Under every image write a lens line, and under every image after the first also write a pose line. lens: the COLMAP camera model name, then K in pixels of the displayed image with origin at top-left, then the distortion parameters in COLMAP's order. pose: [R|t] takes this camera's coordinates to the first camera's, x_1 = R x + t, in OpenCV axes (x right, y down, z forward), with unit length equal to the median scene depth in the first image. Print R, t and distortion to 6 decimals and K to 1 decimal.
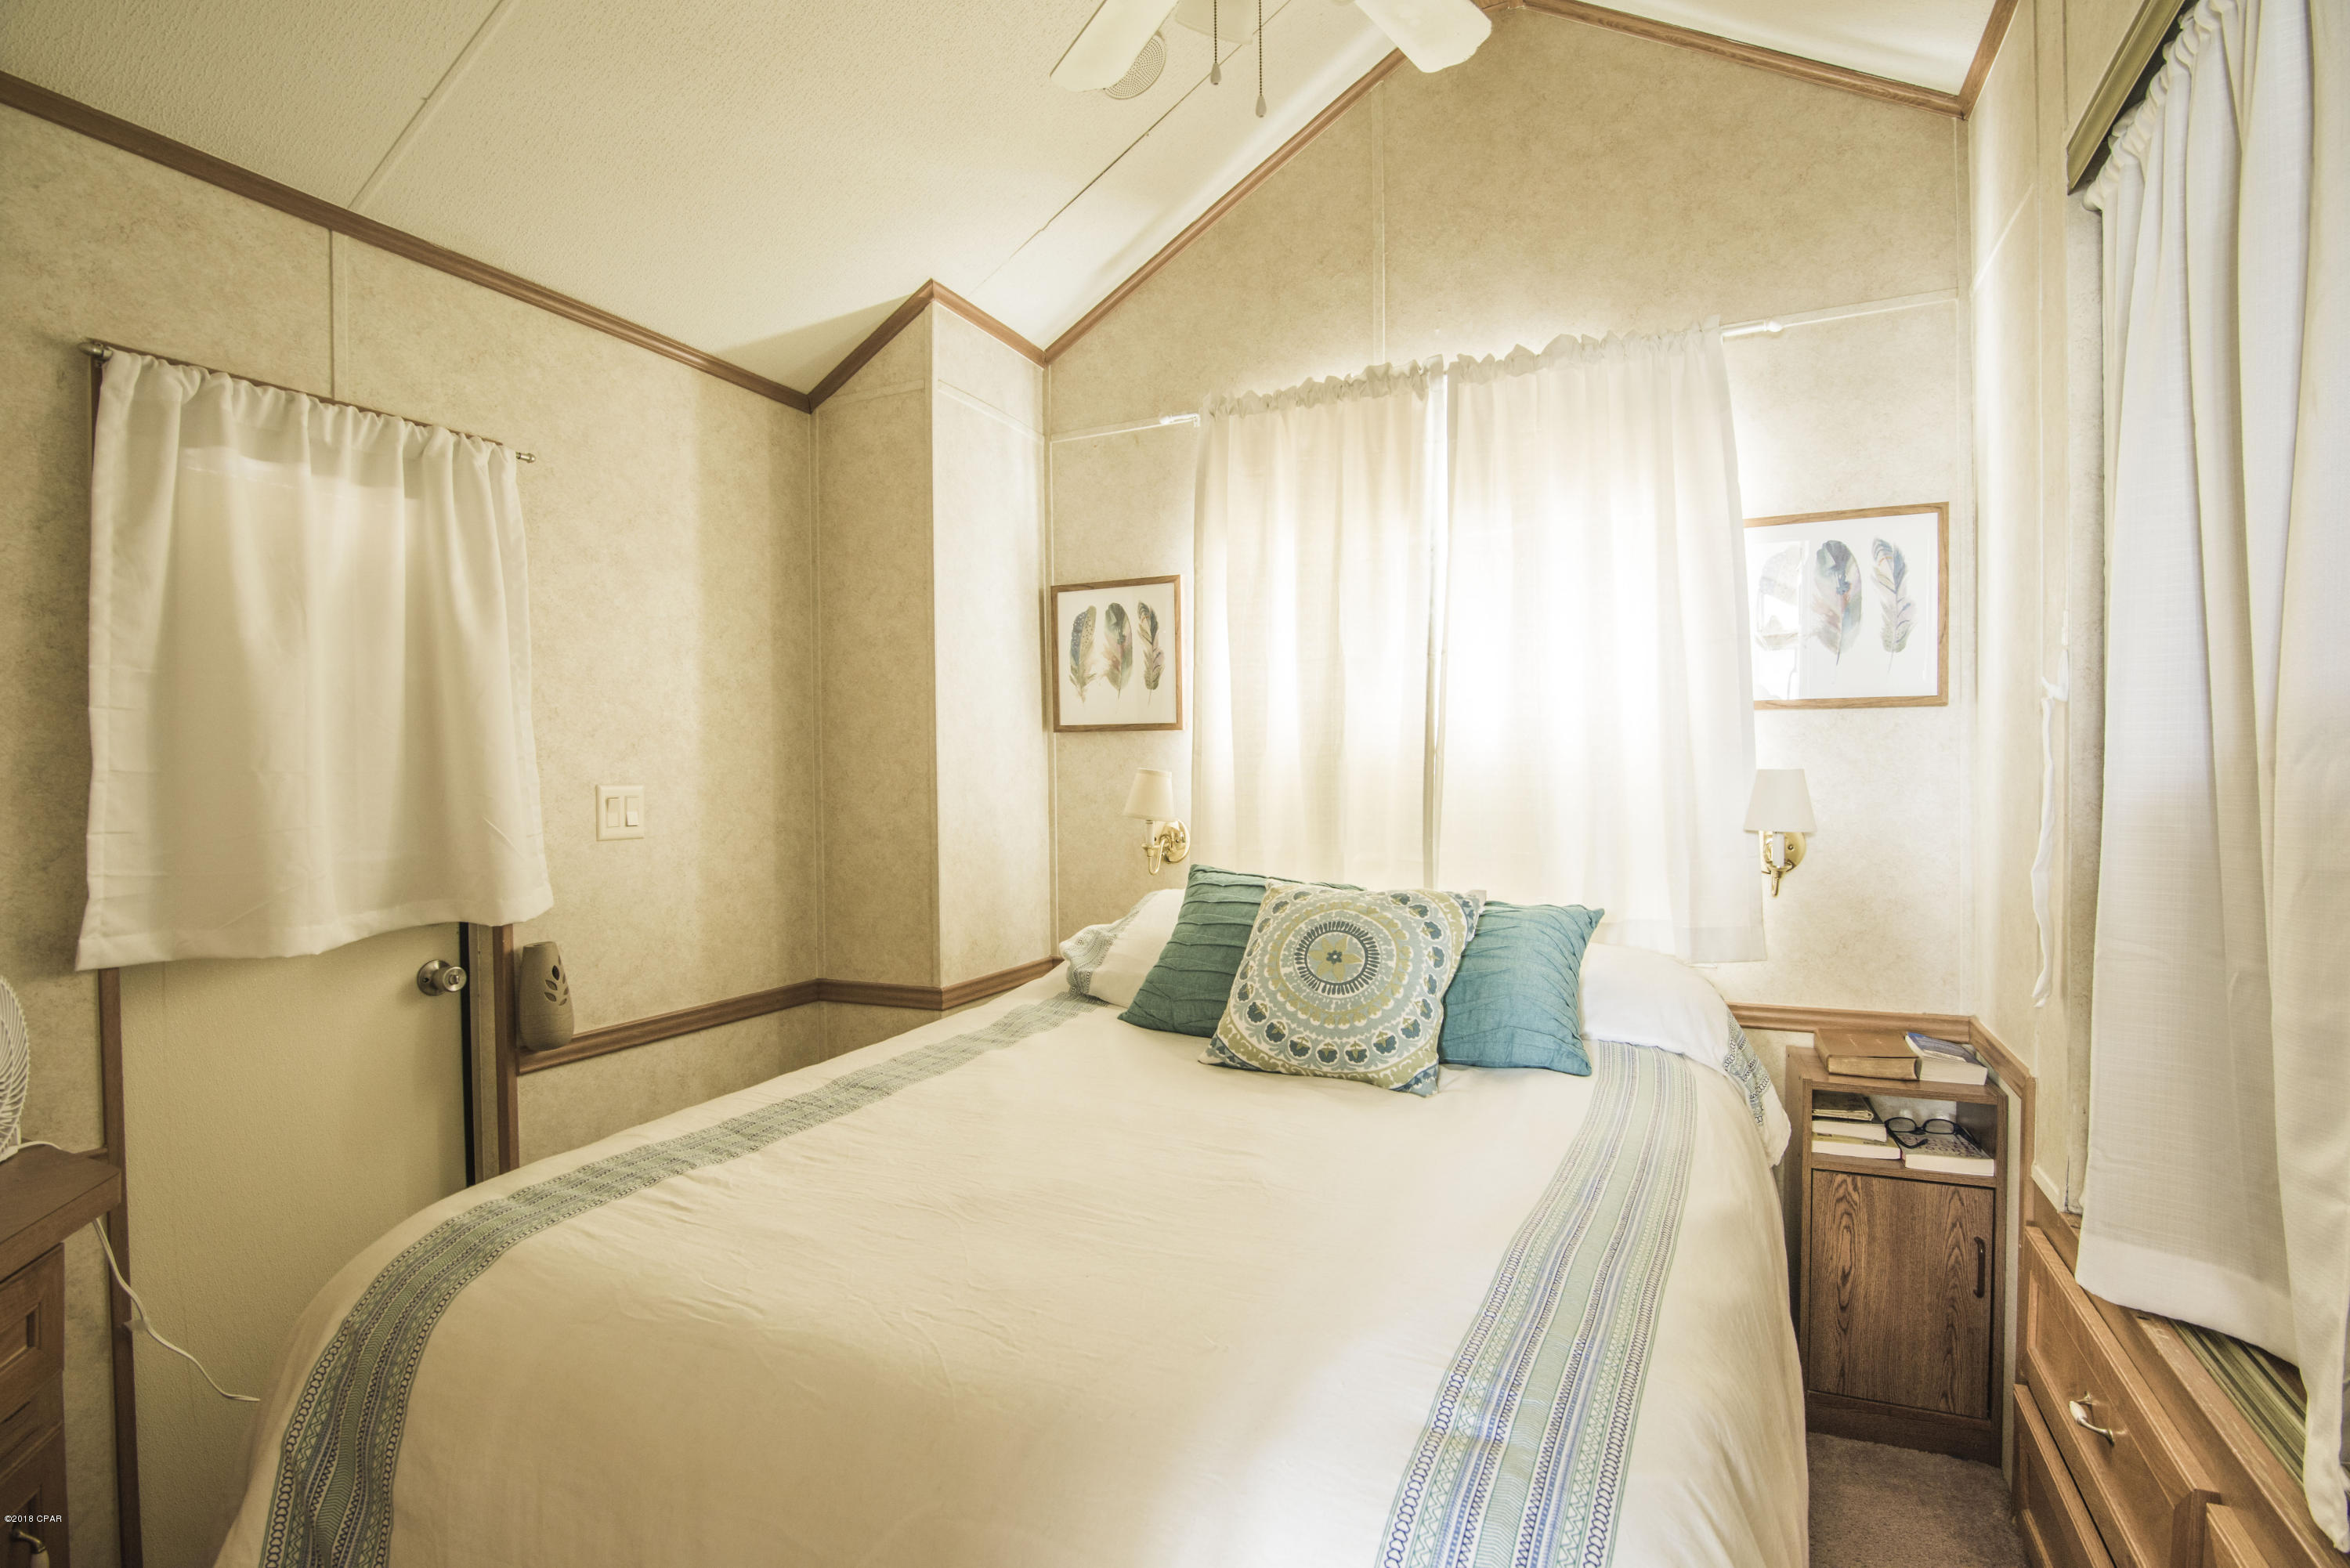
lens RADIAL K [[1166.8, 0, 1182.0], [0, 1166.8, 786.4], [0, 0, 1]] dist [-0.003365, -0.000218]
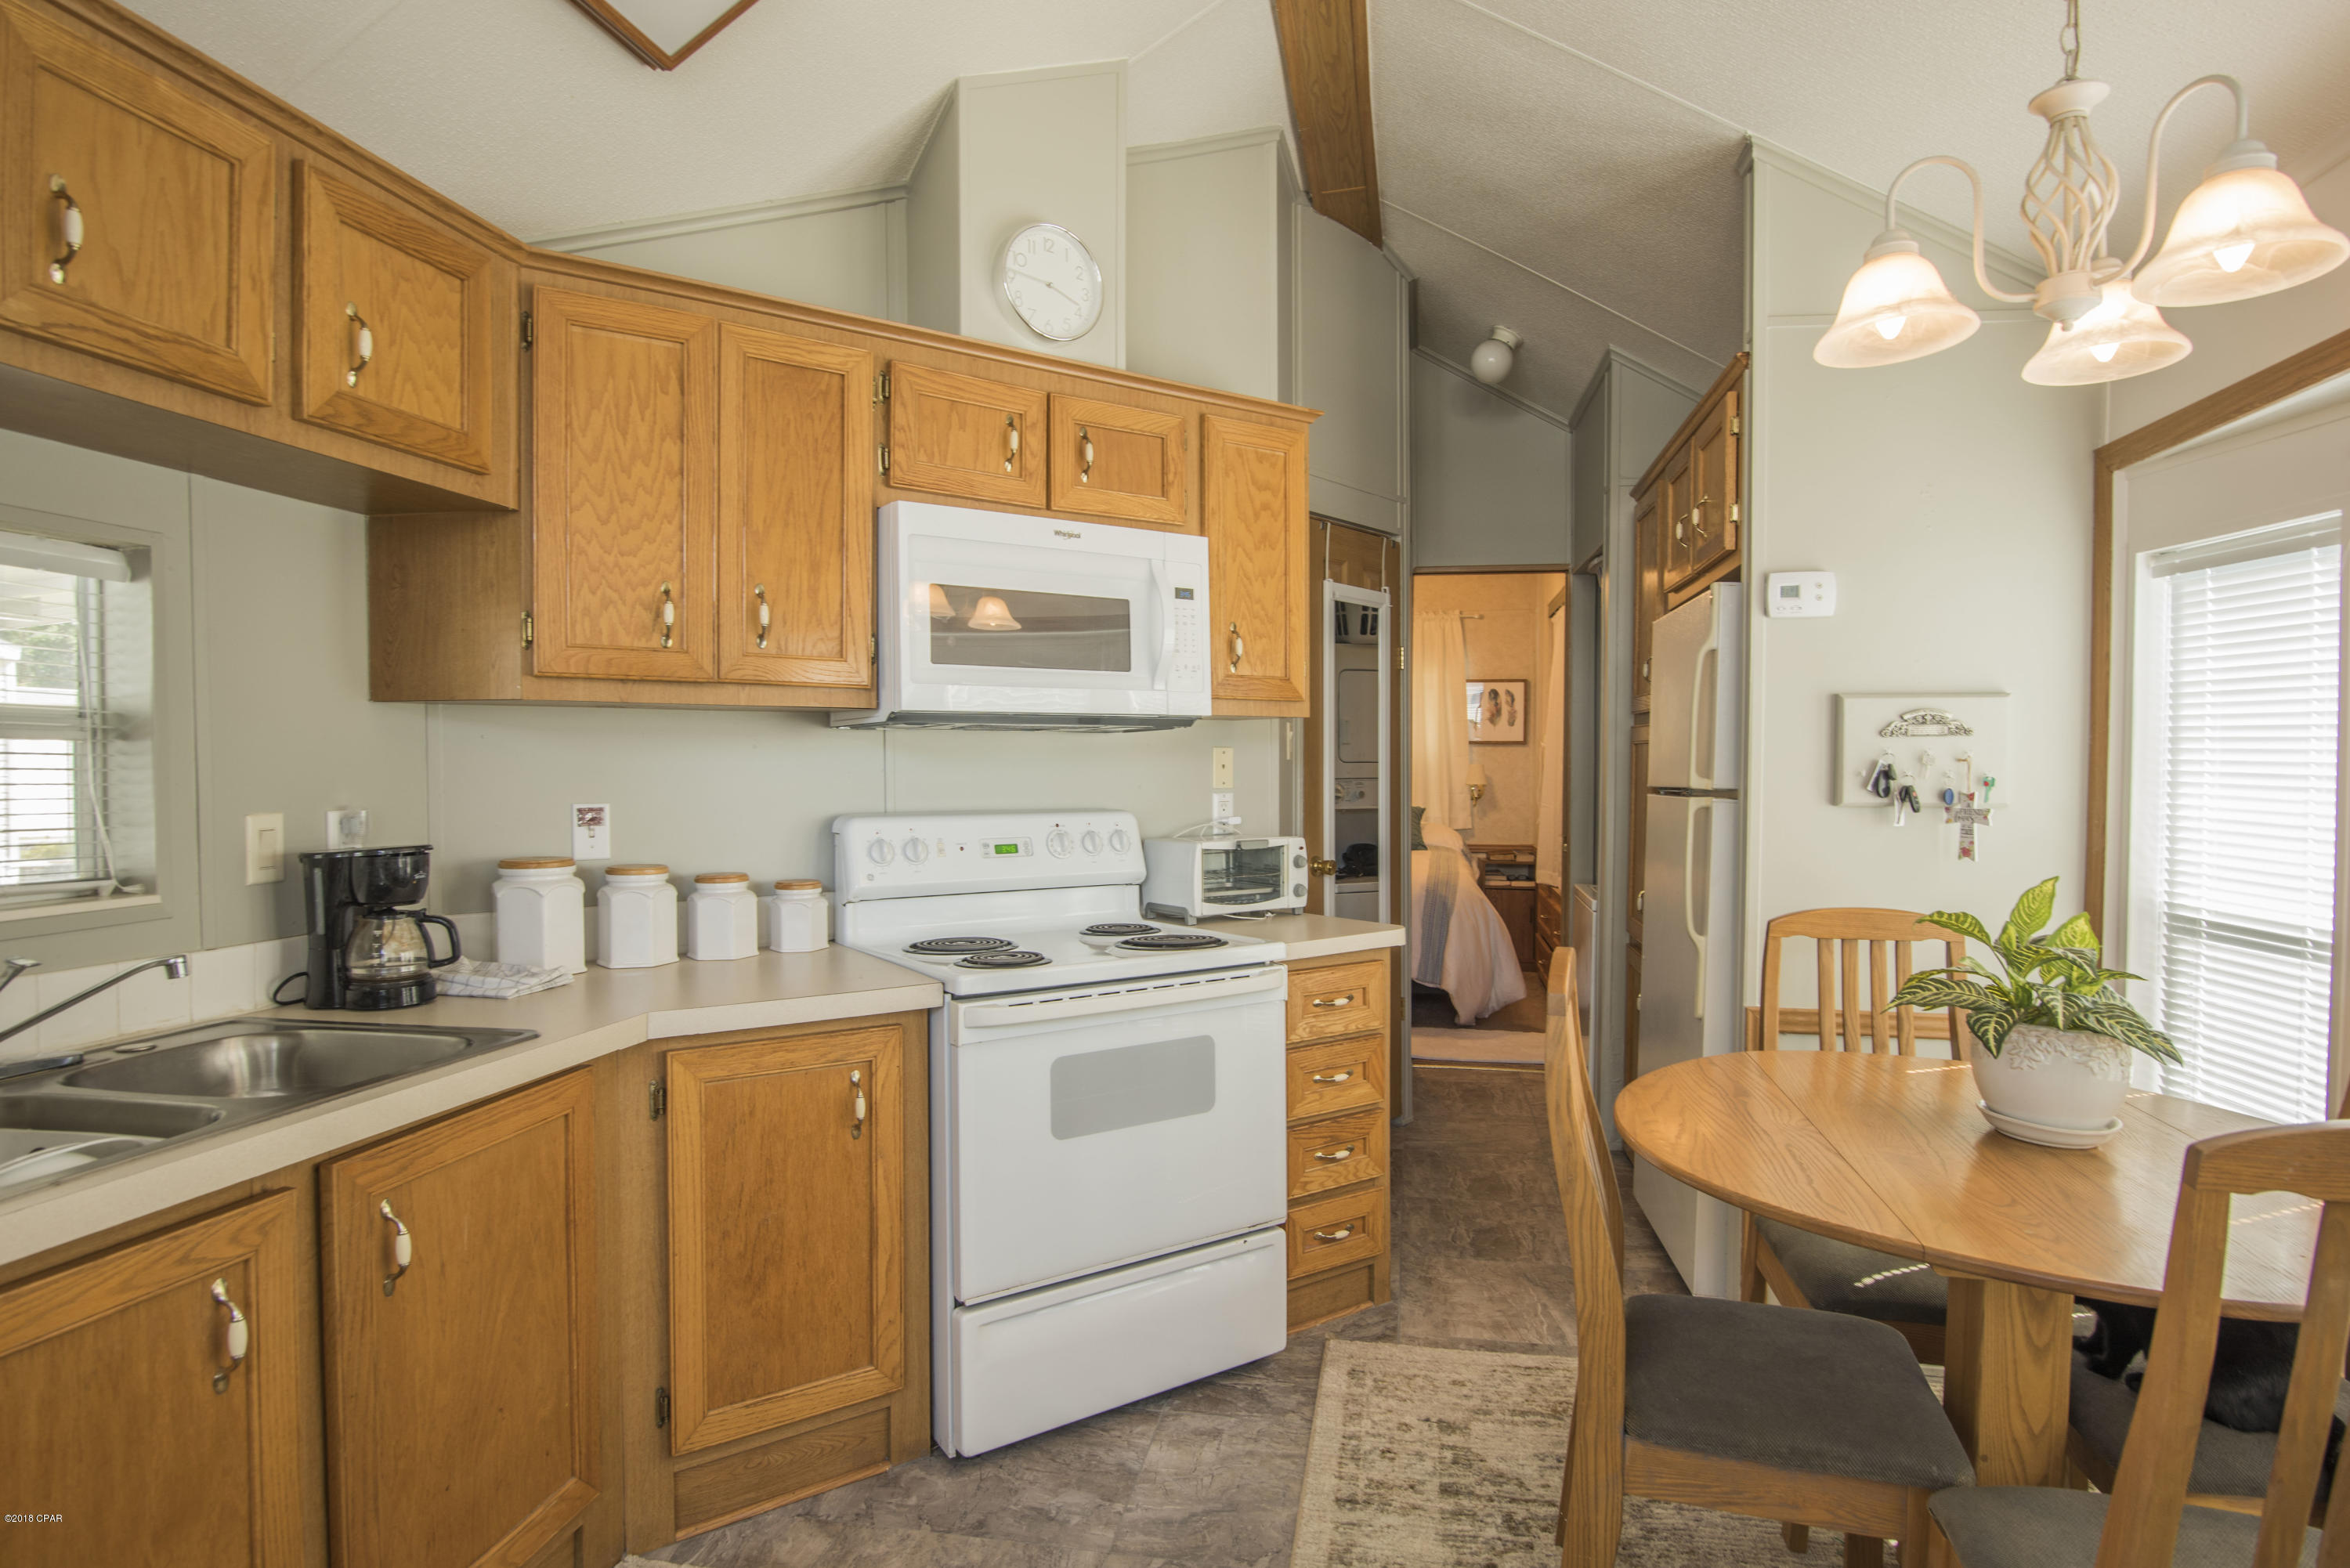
lens RADIAL K [[1271.8, 0, 1170.0], [0, 1271.8, 787.3], [0, 0, 1]] dist [0.000914, 0.000015]
pose [[0.970525, 0.006288, 0.240917, -1.063505], [-0.007394, 0.999966, 0.003689, 0.038698], [-0.240886, -0.005362, 0.970539, -2.029849]]
